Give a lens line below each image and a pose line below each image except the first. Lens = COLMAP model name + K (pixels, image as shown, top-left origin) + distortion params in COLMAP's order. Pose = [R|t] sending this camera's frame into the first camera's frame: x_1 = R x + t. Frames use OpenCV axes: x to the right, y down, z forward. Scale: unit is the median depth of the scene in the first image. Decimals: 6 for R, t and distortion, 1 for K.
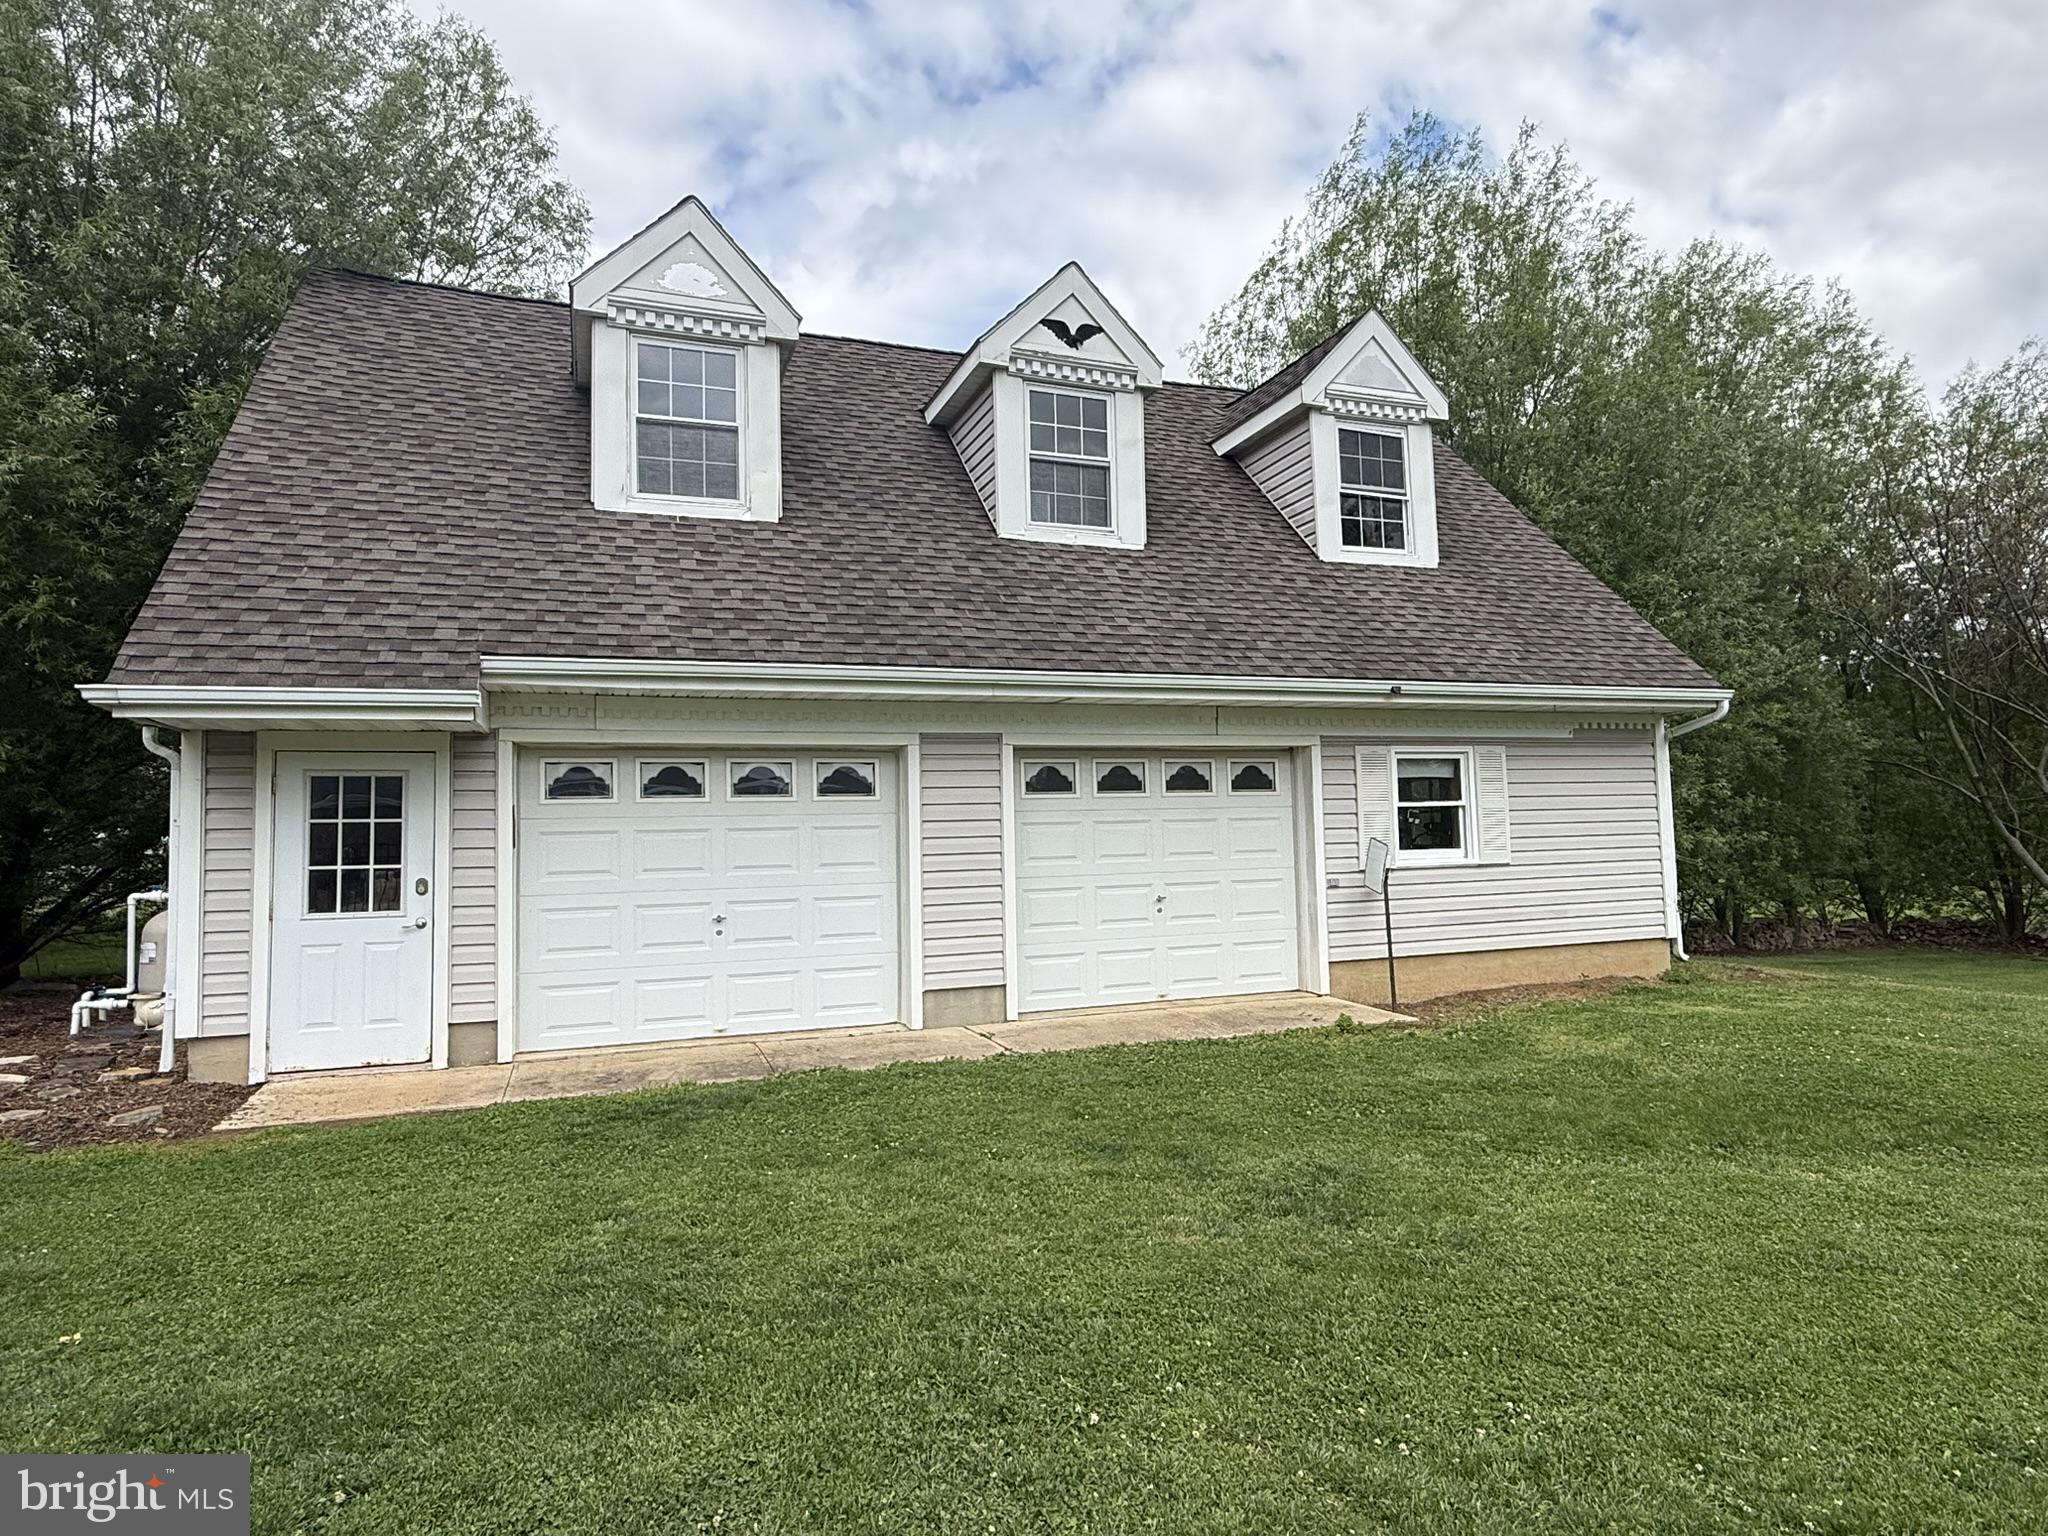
lens RADIAL K [[1135.6, 0, 1024.0], [0, 1135.6, 768.0], [0, 0, 1]] dist [0.000051, 0.000014]
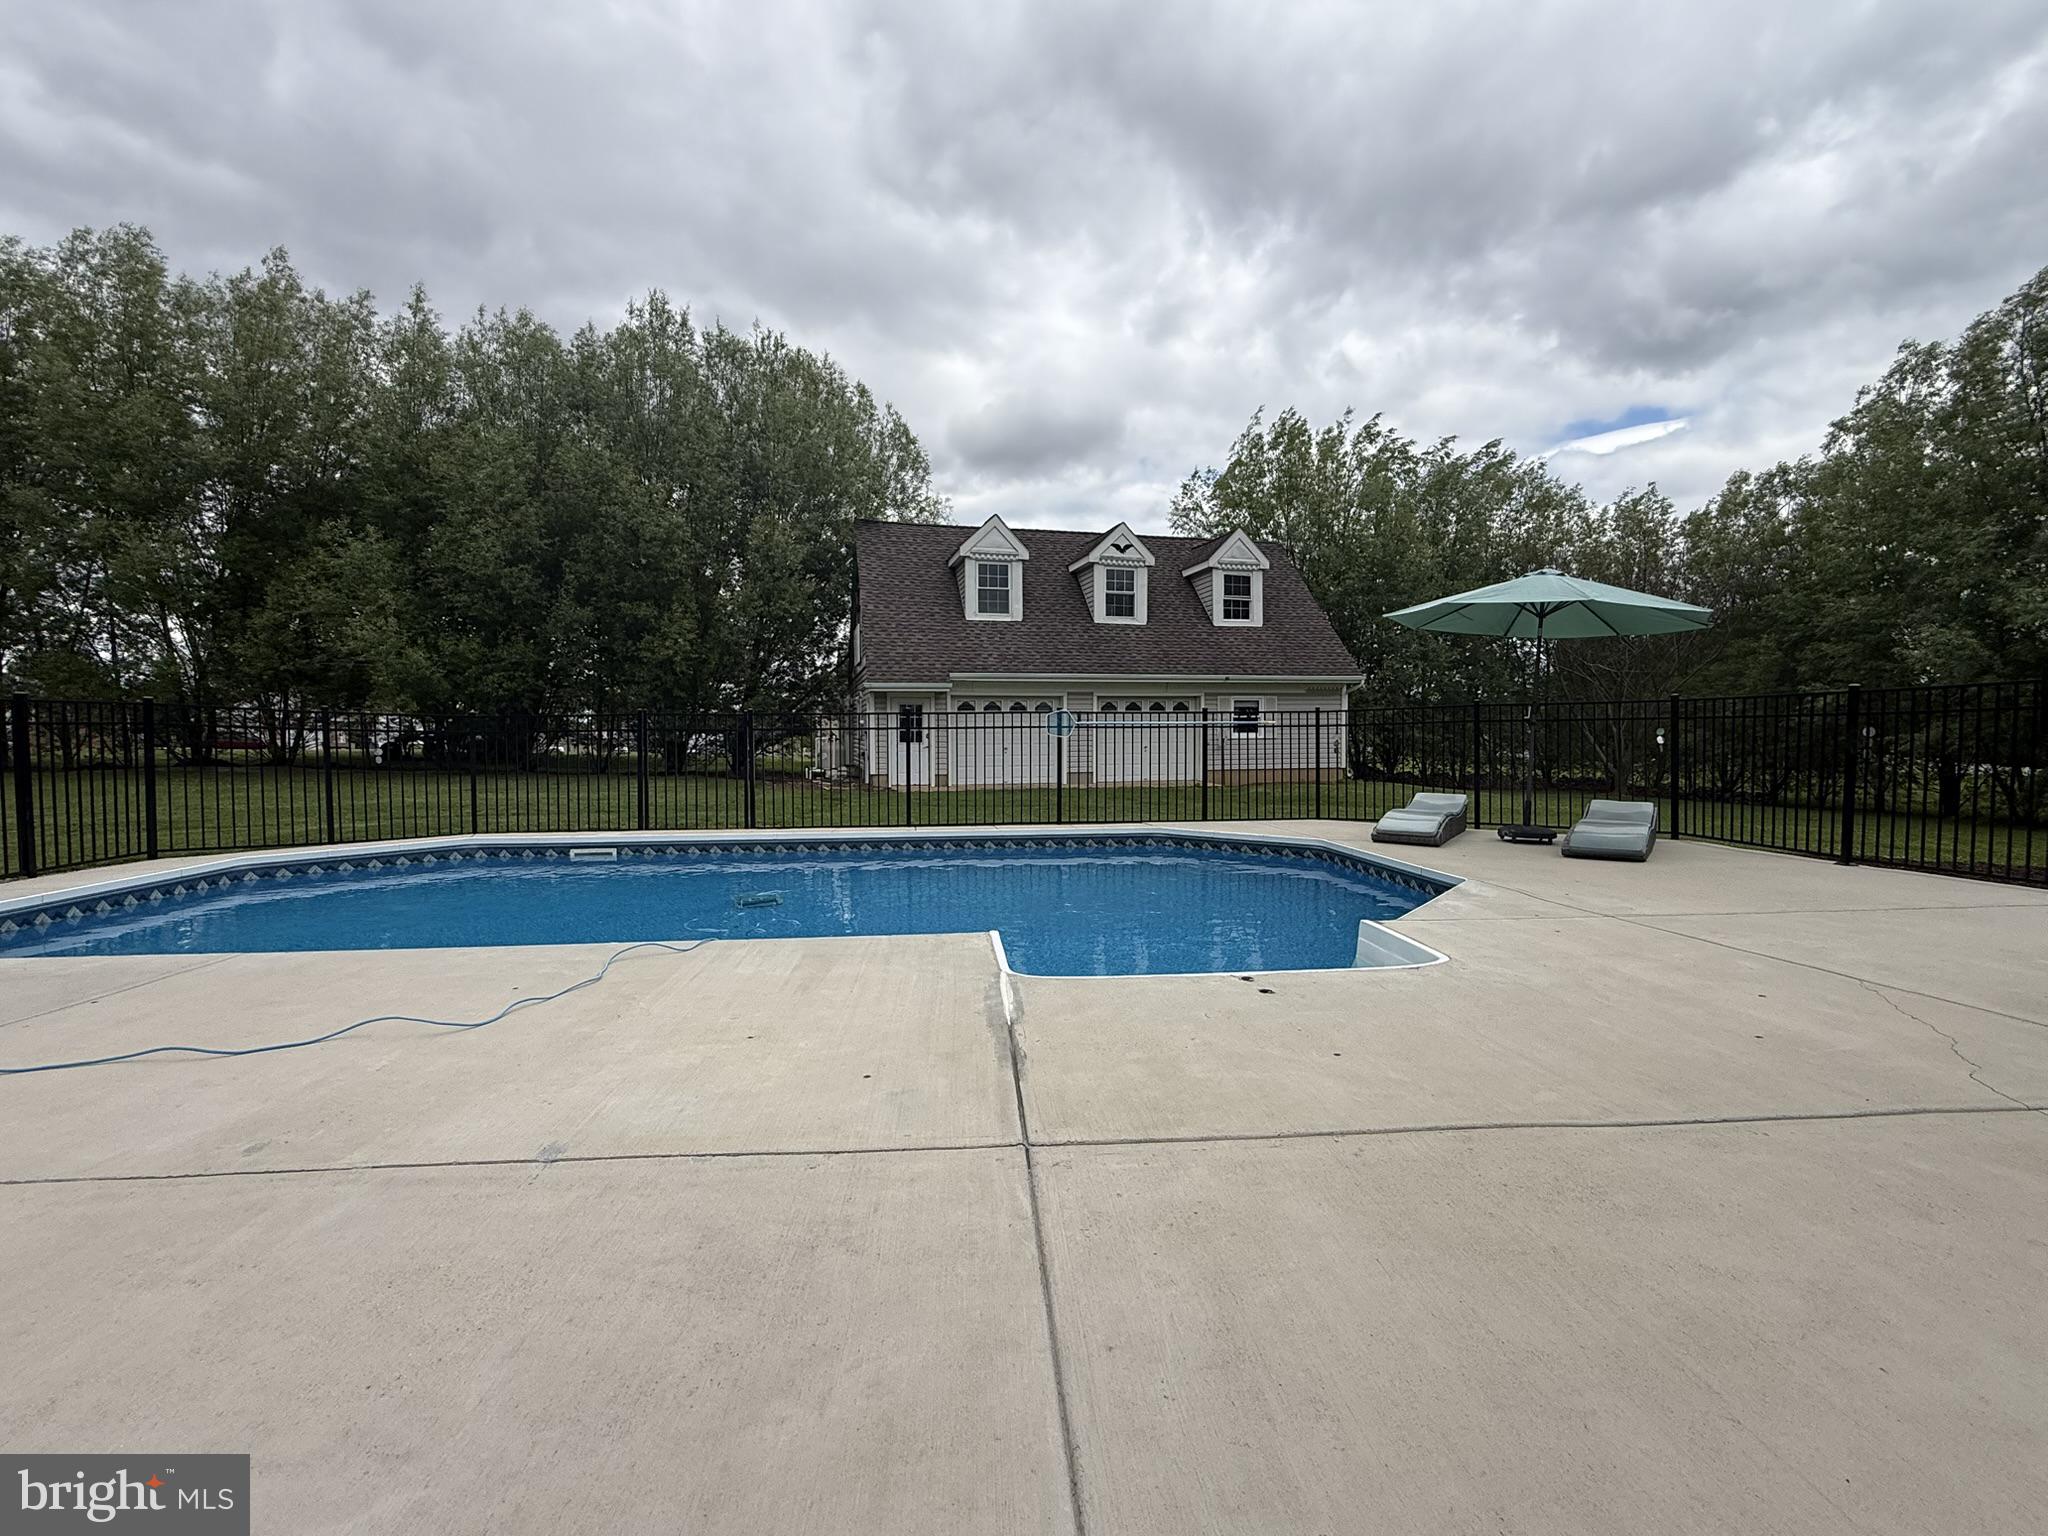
lens RADIAL K [[902.4, 0, 1024.0], [0, 902.4, 768.0], [0, 0, 1]] dist [0.002036, -0.000572]
pose [[0.994278, 0.024059, -0.104082, 0.046289], [-0.012746, 0.994066, 0.108027, -0.077891], [0.106064, -0.106082, 0.988684, -1.302988]]
